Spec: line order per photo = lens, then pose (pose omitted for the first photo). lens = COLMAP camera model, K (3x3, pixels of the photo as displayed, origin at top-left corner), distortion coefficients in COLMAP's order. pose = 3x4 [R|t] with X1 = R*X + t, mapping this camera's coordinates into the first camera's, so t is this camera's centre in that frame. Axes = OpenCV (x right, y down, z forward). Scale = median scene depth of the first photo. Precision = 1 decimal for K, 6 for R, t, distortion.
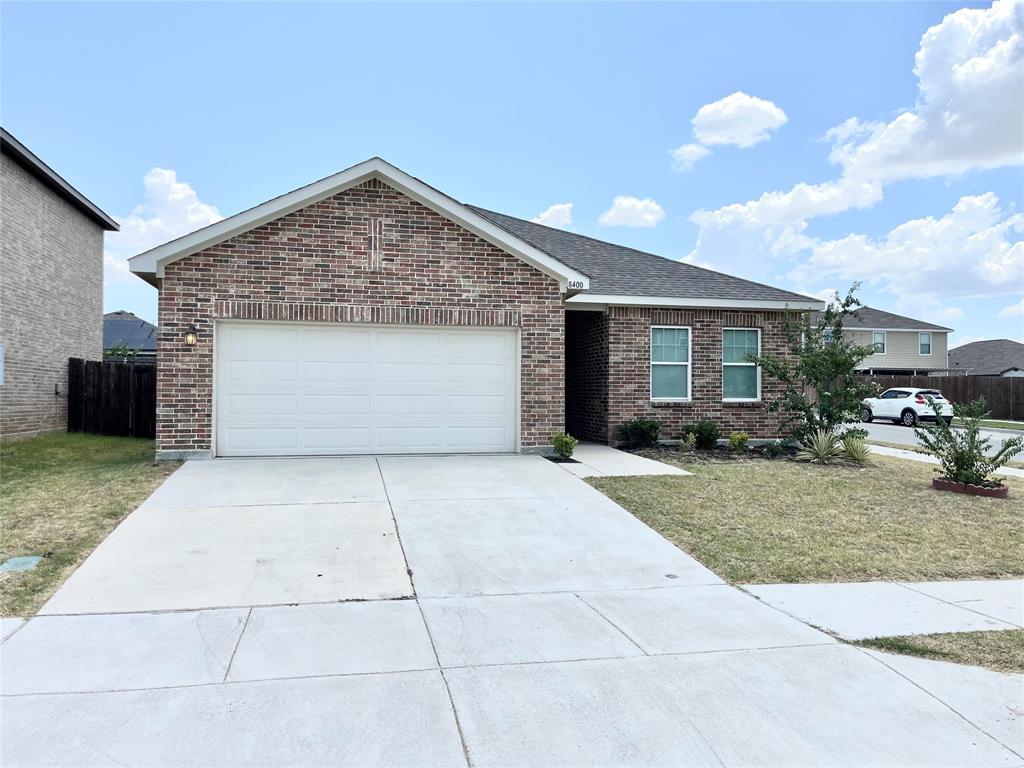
lens RADIAL K [[766.6, 0, 512.4], [0, 766.6, 386.6], [0, 0, 1]] dist [0.000551, -0.000070]
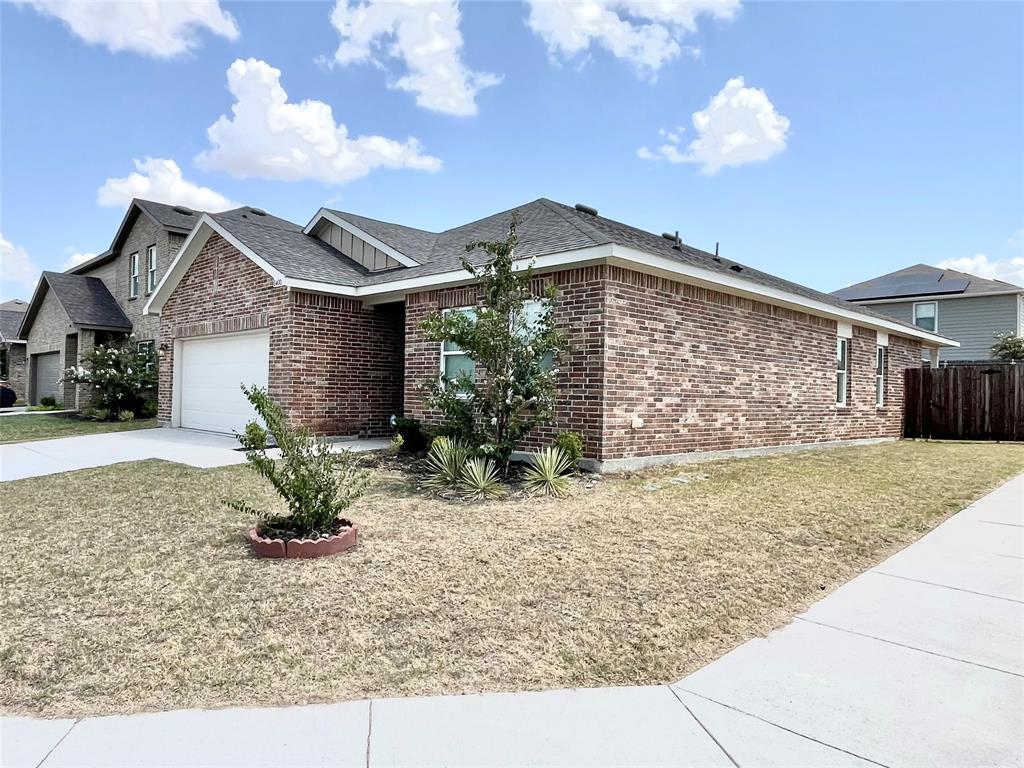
lens RADIAL K [[659.0, 0, 512.0], [0, 659.0, 382.1], [0, 0, 1]] dist [-0.003327, -0.000180]
pose [[0.545812, -0.005418, -0.837890, 0.855167], [0.005399, 0.999981, -0.002949, 0.004021], [0.837890, -0.002914, 0.545831, 0.673657]]
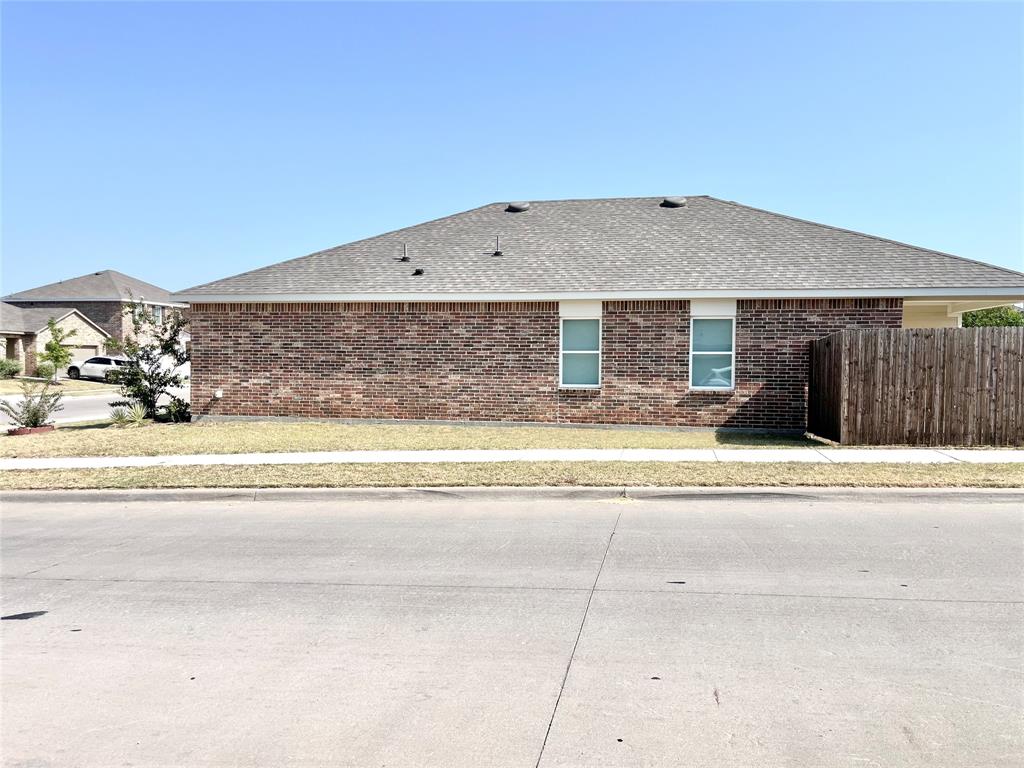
lens RADIAL K [[766.6, 0, 512.5], [0, 766.6, 387.3], [0, 0, 1]] dist [0.000551, -0.000070]
pose [[-0.288083, -0.015817, -0.957475, 1.510961], [0.016673, 0.999629, -0.021530, 0.073532], [0.957460, -0.022167, -0.287712, 2.106849]]
